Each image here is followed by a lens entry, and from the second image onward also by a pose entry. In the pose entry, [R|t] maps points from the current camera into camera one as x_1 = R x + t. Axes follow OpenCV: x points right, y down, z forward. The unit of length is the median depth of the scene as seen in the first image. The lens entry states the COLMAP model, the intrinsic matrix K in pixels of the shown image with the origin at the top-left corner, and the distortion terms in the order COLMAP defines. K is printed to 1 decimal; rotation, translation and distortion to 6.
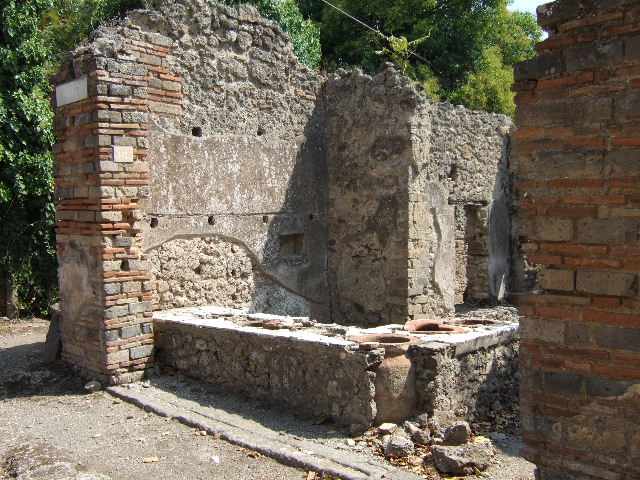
lens RADIAL K [[677.4, 0, 320.0], [0, 677.4, 240.0], [0, 0, 1]] dist [-0.077687, 0.038674]
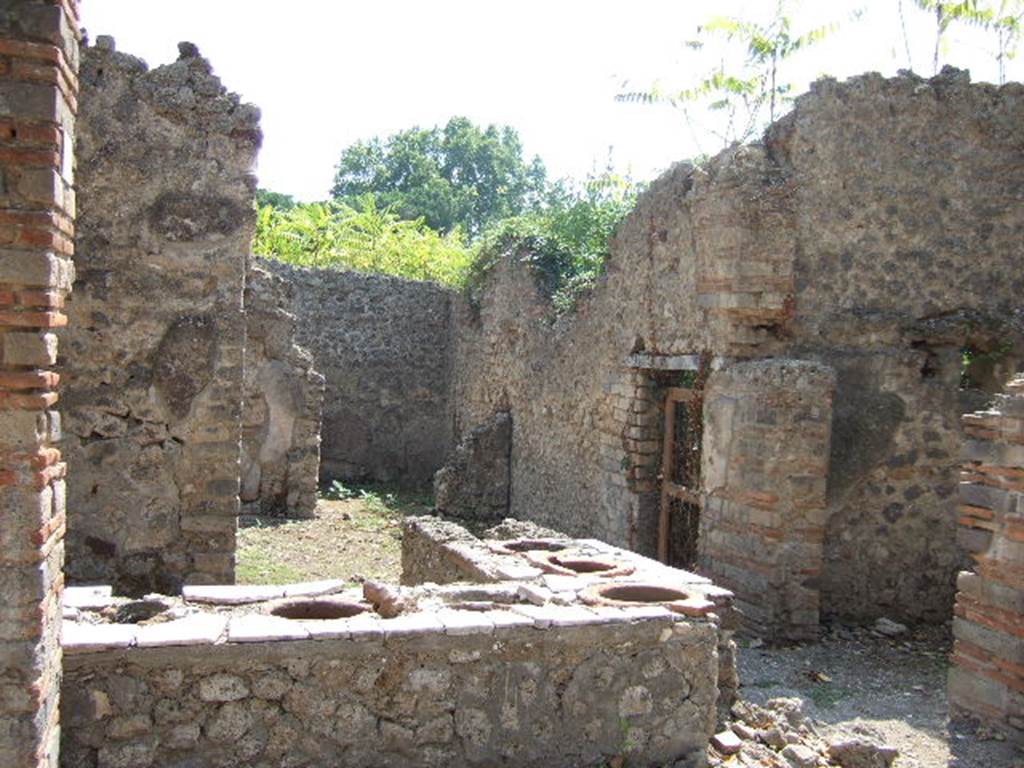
lens RADIAL K [[1081.0, 0, 496.4], [0, 1081.0, 383.3], [0, 0, 1]] dist [-0.044499, -0.001668]
pose [[0.498270, 0.010798, 0.866955, -0.550914], [-0.014799, 0.999883, -0.003948, -0.017283], [-0.866896, -0.010863, 0.498371, 0.484504]]
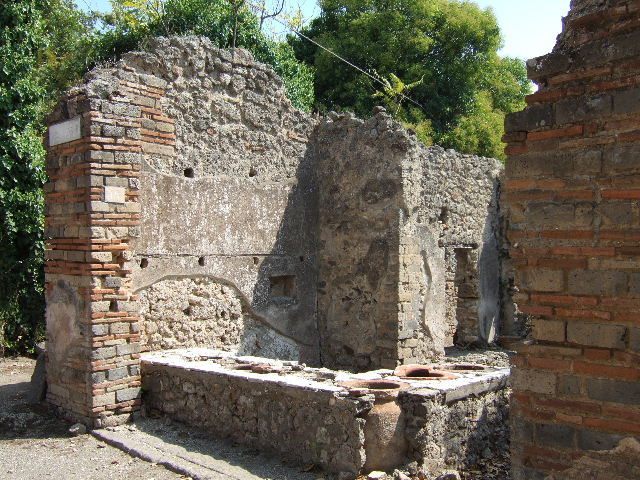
lens RADIAL K [[677.4, 0, 320.0], [0, 677.4, 240.0], [0, 0, 1]] dist [-0.077687, 0.038674]
pose [[0.999825, 0.012579, 0.013869, -0.000401], [-0.011769, 0.998303, -0.057035, -0.006054], [-0.014563, 0.056861, 0.998276, 0.000597]]
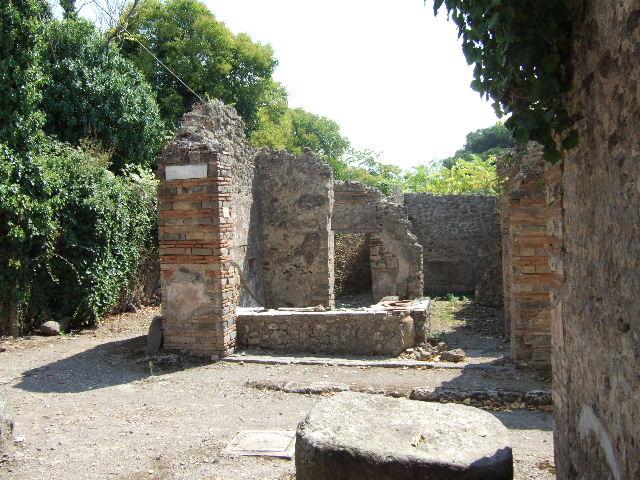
lens RADIAL K [[677.4, 0, 320.0], [0, 677.4, 240.0], [0, 0, 1]] dist [-0.077687, 0.038674]
pose [[0.870335, -0.023252, 0.491912, -0.774758], [0.037633, 0.999104, -0.019356, -0.018909], [-0.491021, 0.035358, 0.870430, -0.452064]]
